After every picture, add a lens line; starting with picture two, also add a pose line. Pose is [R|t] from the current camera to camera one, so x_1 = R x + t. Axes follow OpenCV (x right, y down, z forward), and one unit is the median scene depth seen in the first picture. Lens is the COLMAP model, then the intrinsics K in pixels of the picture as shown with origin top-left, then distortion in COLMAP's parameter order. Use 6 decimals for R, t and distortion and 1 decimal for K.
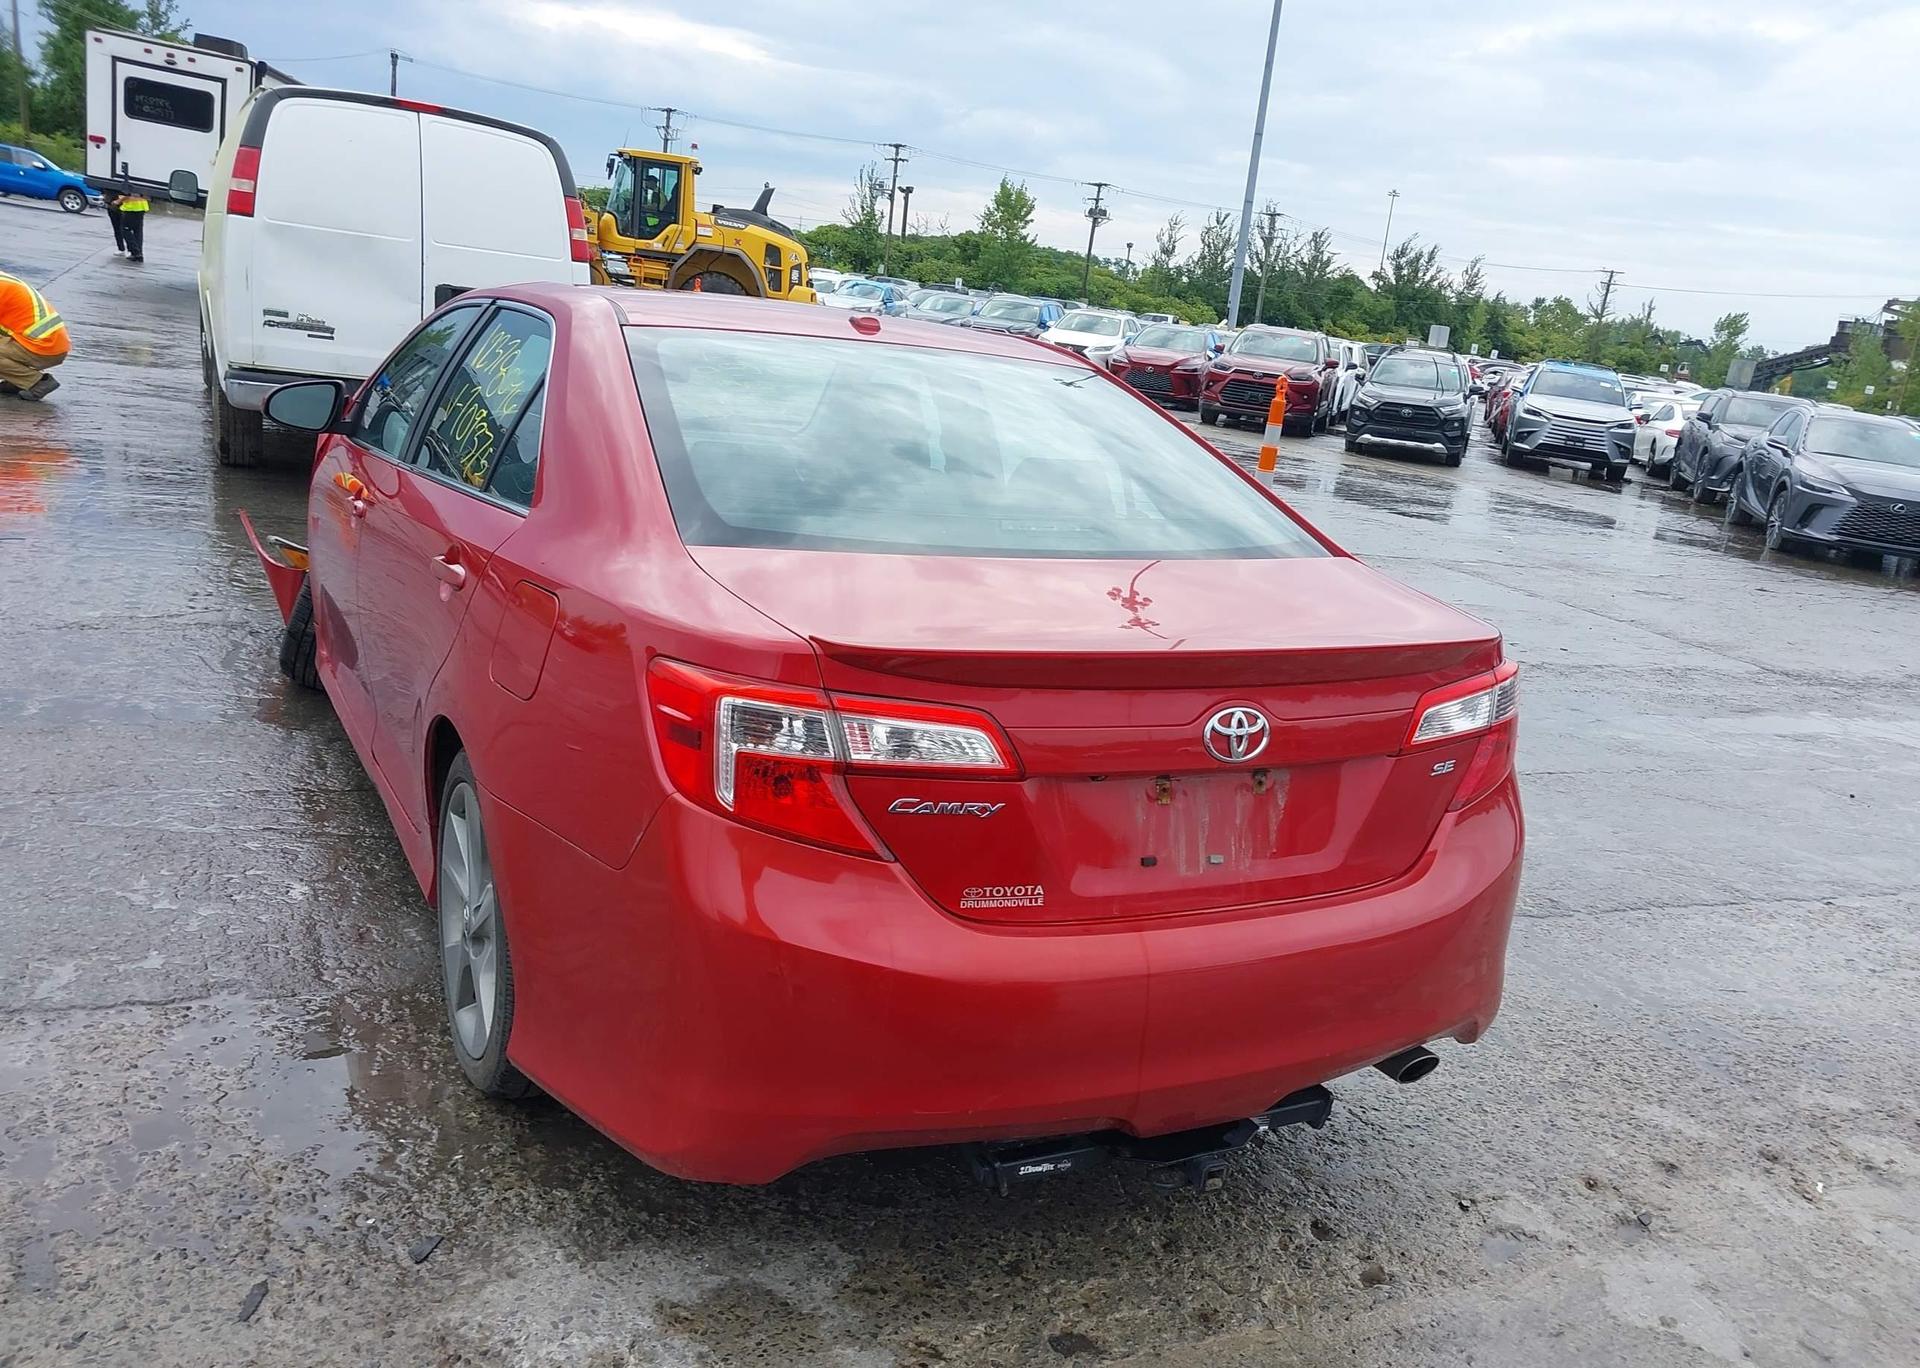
lens RADIAL K [[1527.5, 0, 969.0], [0, 1527.5, 703.2], [0, 0, 1]] dist [0.023909, -0.035283]
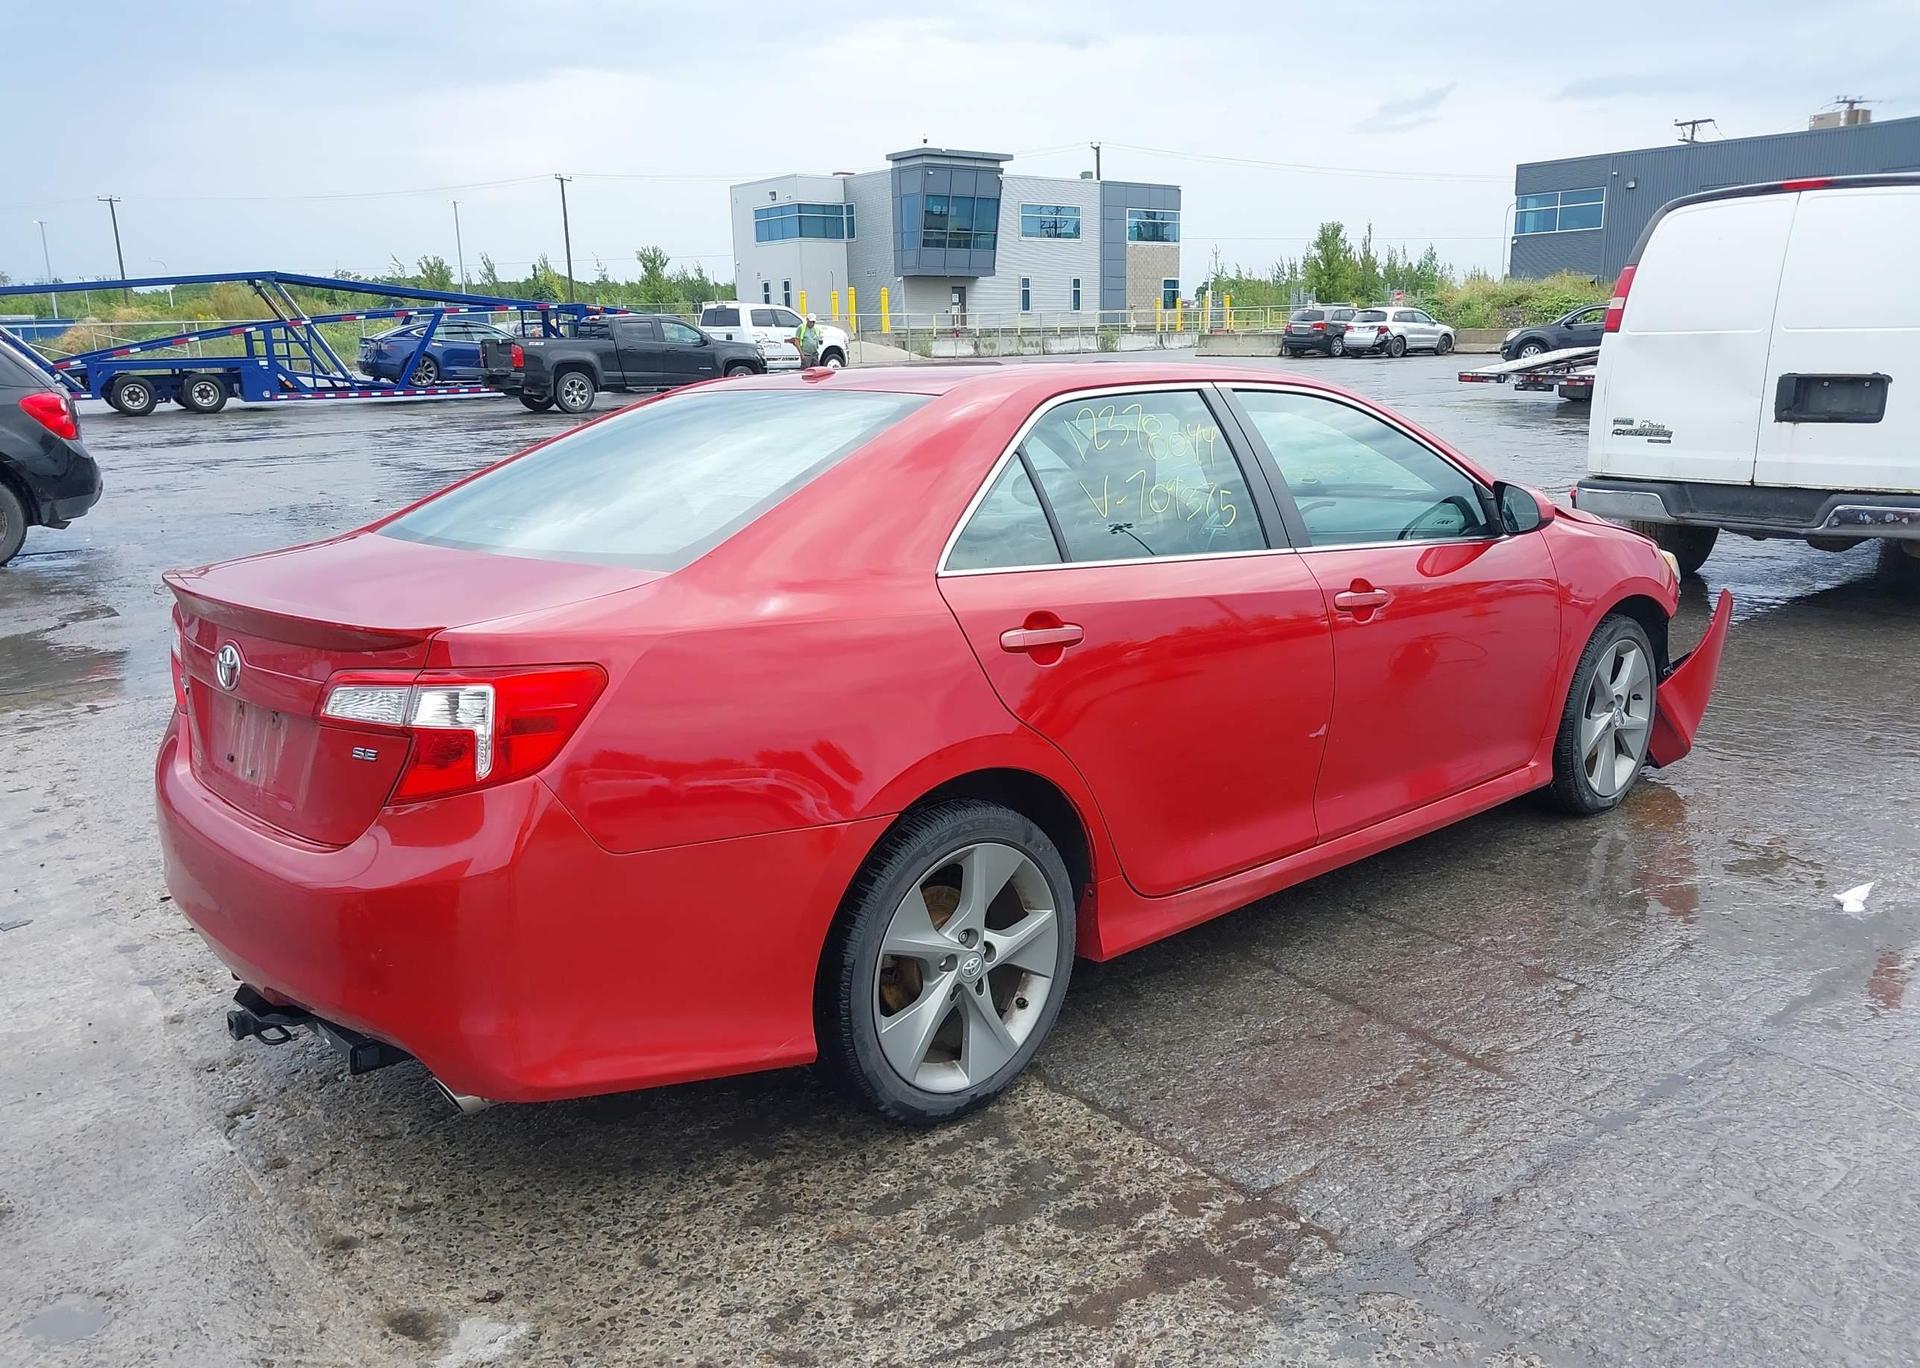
lens RADIAL K [[1527.5, 0, 958.6], [0, 1527.5, 674.9], [0, 0, 1]] dist [0.023909, -0.035283]
pose [[0.228093, 0.074250, -0.970804, 1.324682], [-0.191306, 0.981069, 0.030087, -0.105562], [0.954660, 0.178858, 0.237979, 1.084522]]
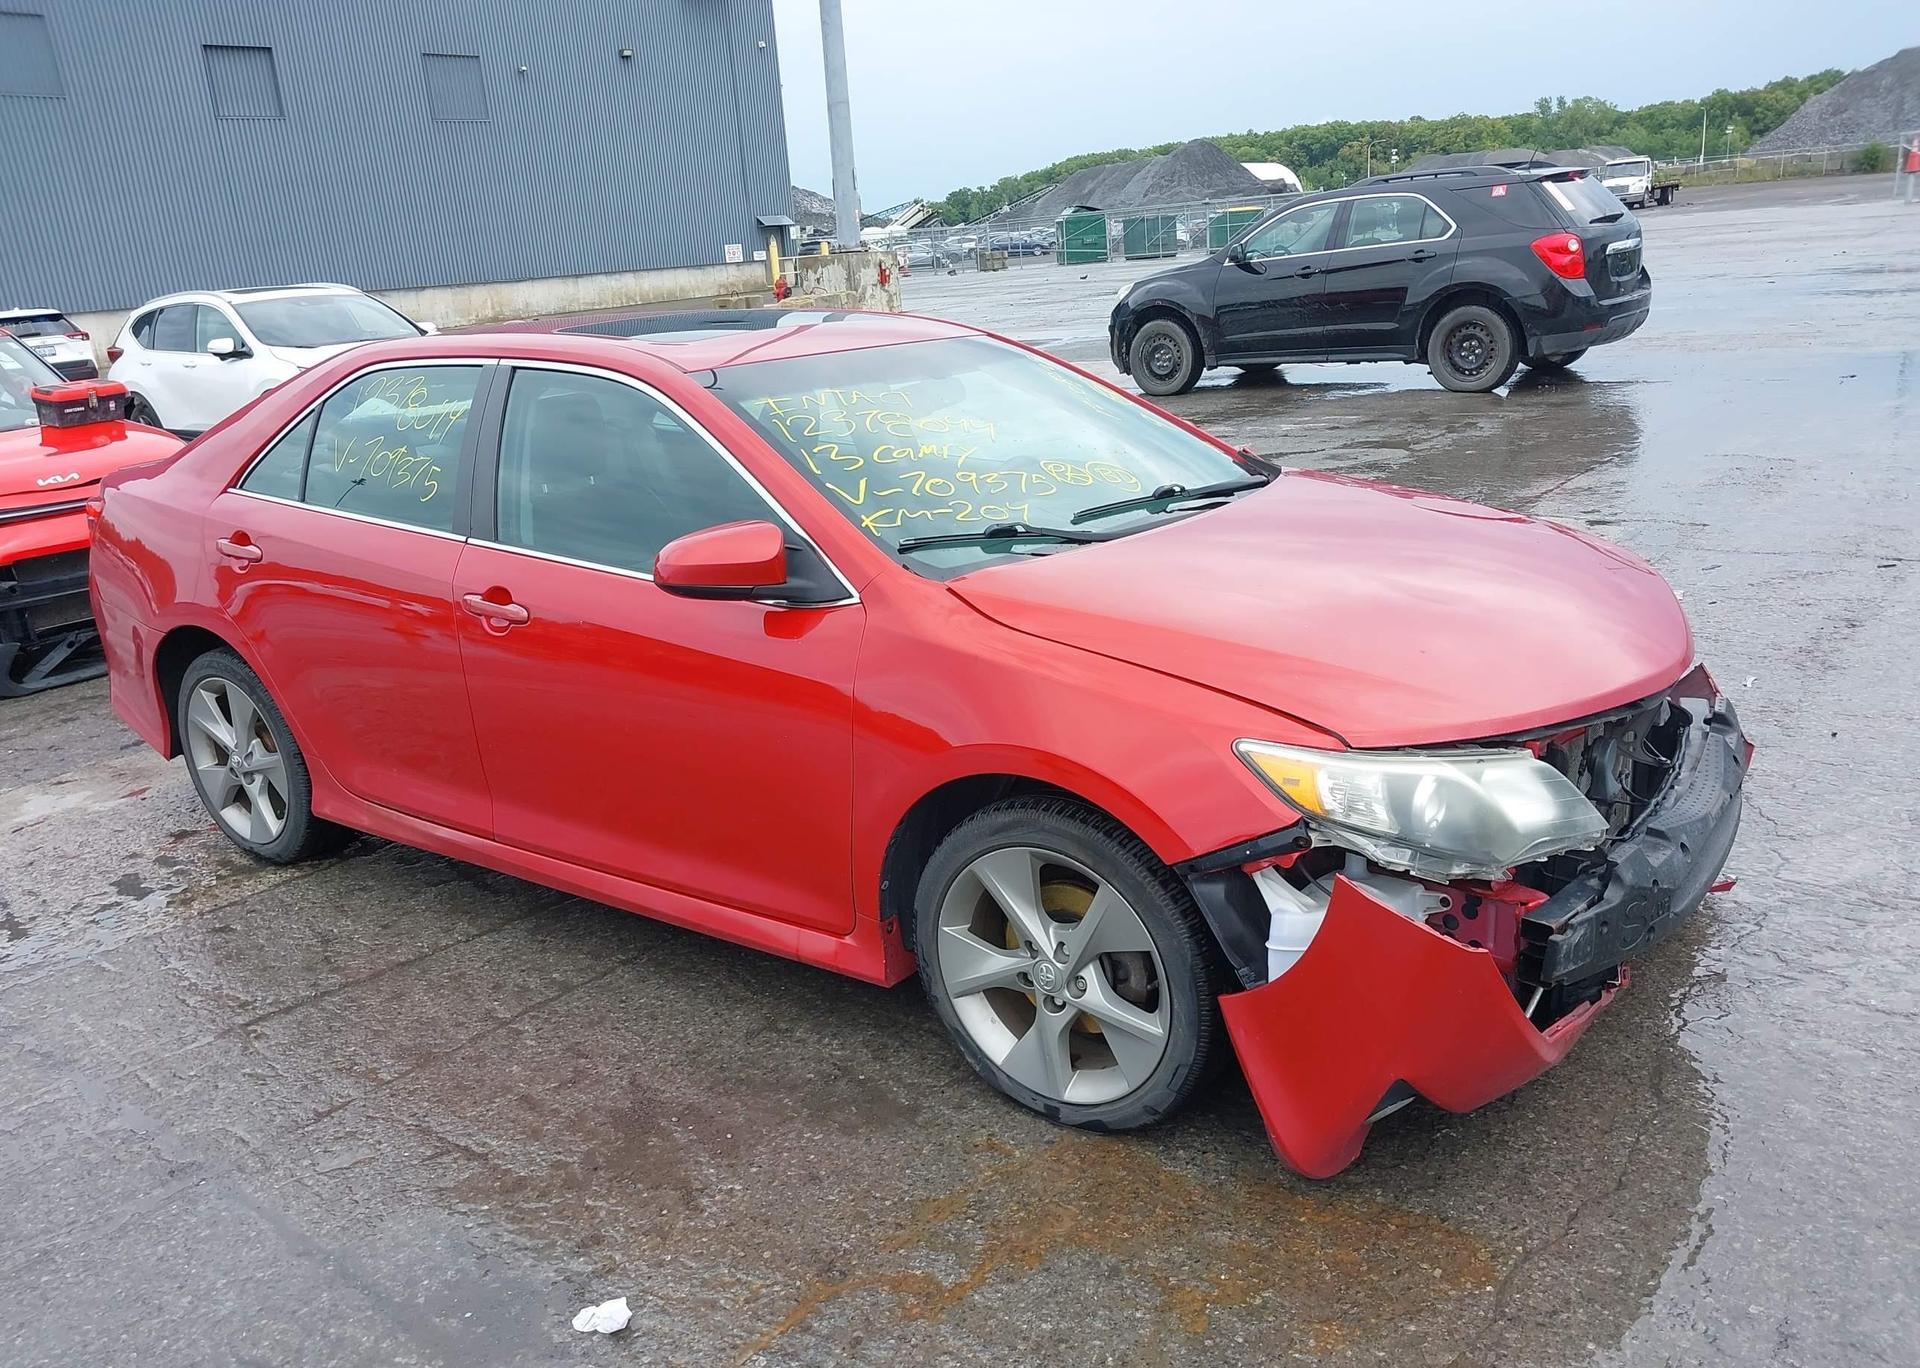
lens RADIAL K [[1527.5, 0, 965.2], [0, 1527.5, 691.4], [0, 0, 1]] dist [0.023909, -0.035283]
pose [[-0.911224, 0.057801, -0.407836, 0.194487], [-0.142051, 0.885272, 0.442849, -0.781297], [0.386643, 0.461469, -0.798470, 3.010696]]
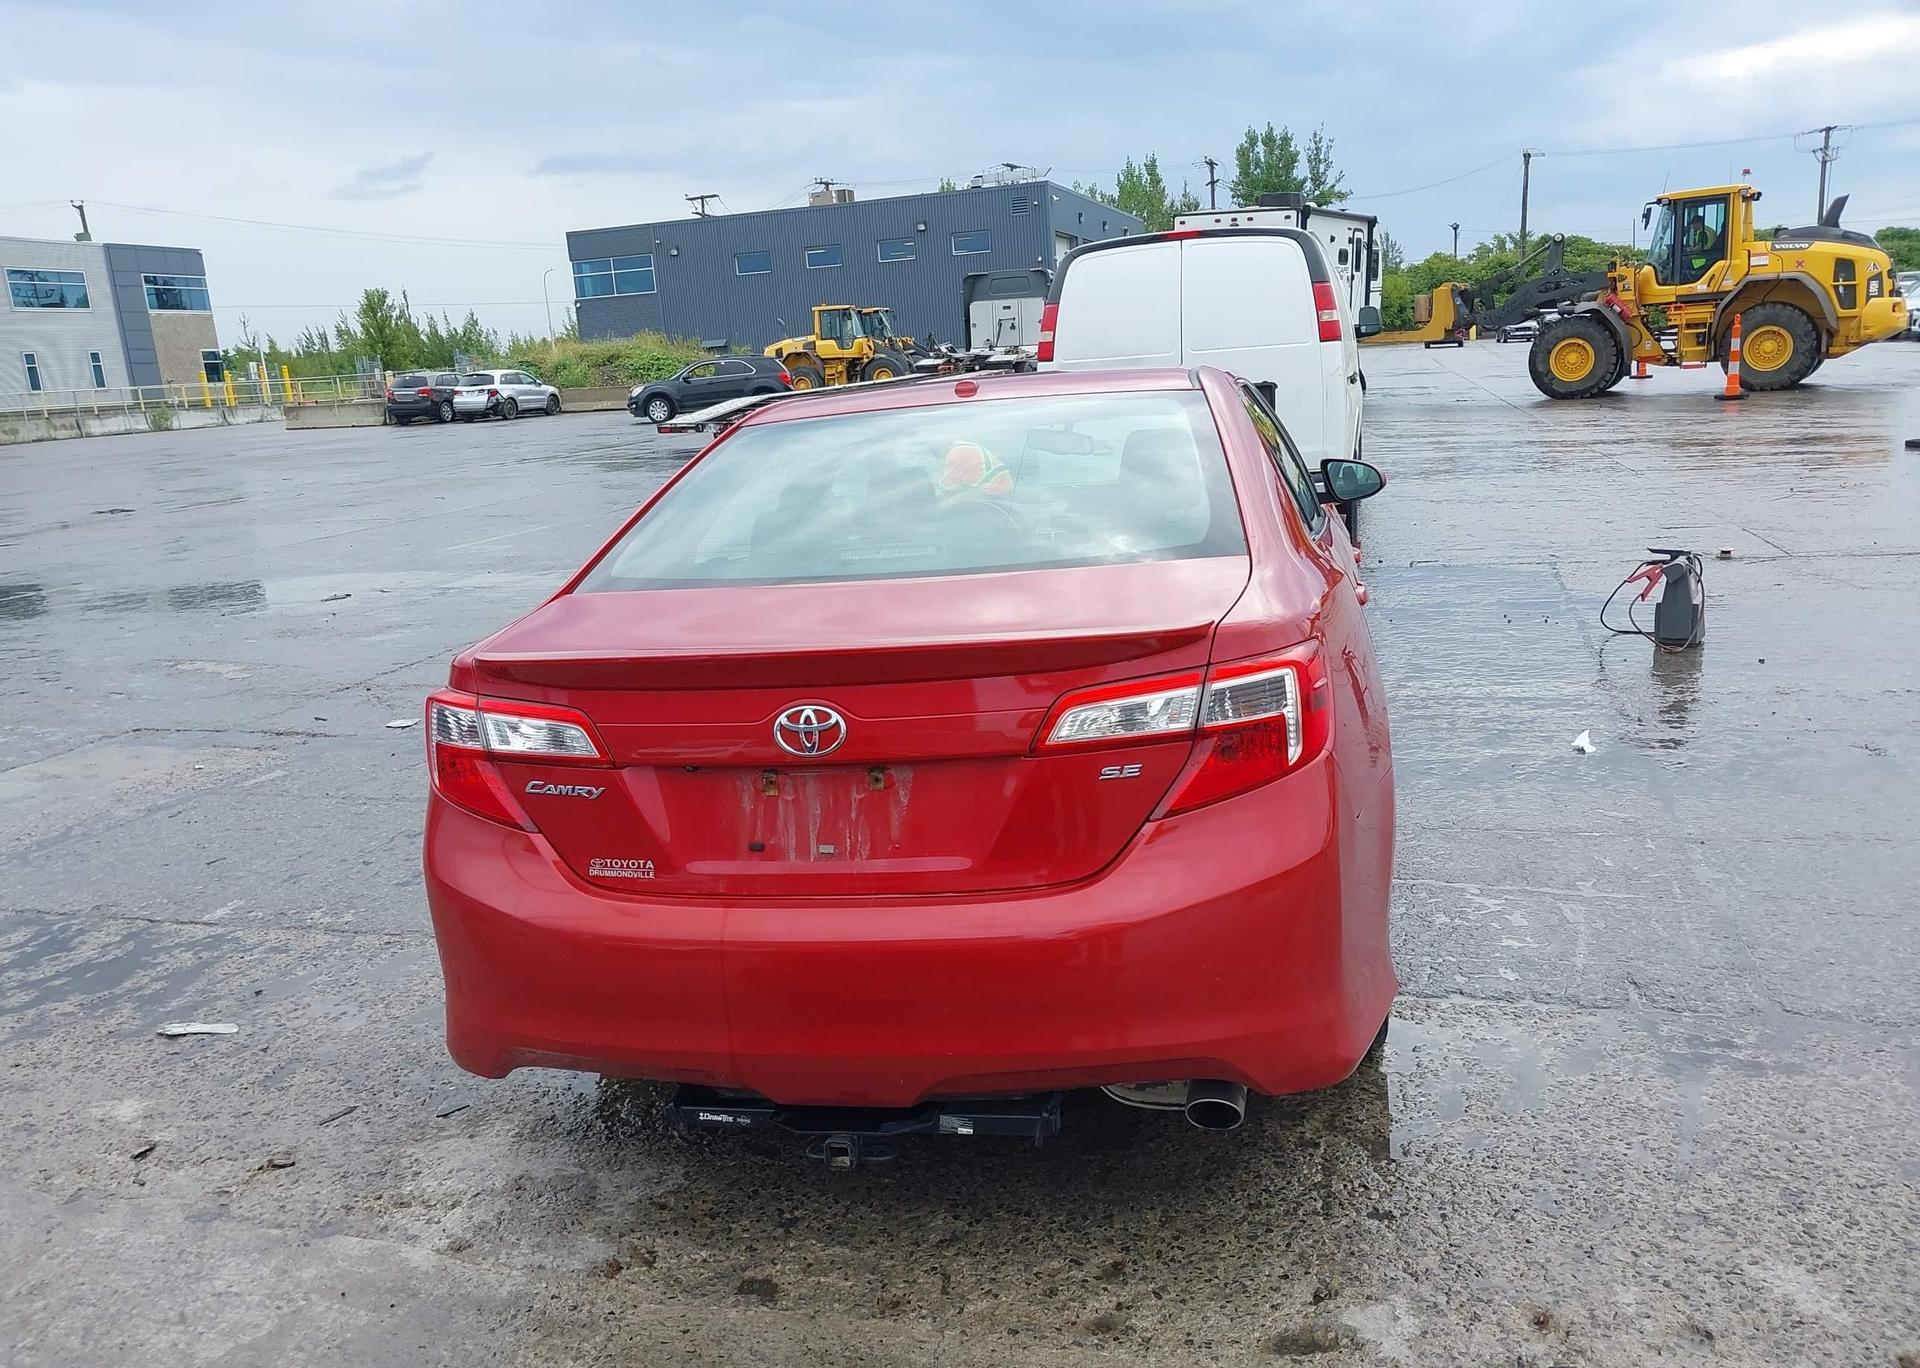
lens RADIAL K [[1527.5, 0, 961.0], [0, 1527.5, 692.5], [0, 0, 1]] dist [0.023909, -0.035283]
pose [[0.731496, -0.035826, -0.680904, 0.848773], [-0.007111, 0.998164, -0.060157, 0.049471], [0.681809, 0.048846, 0.729898, 0.246004]]
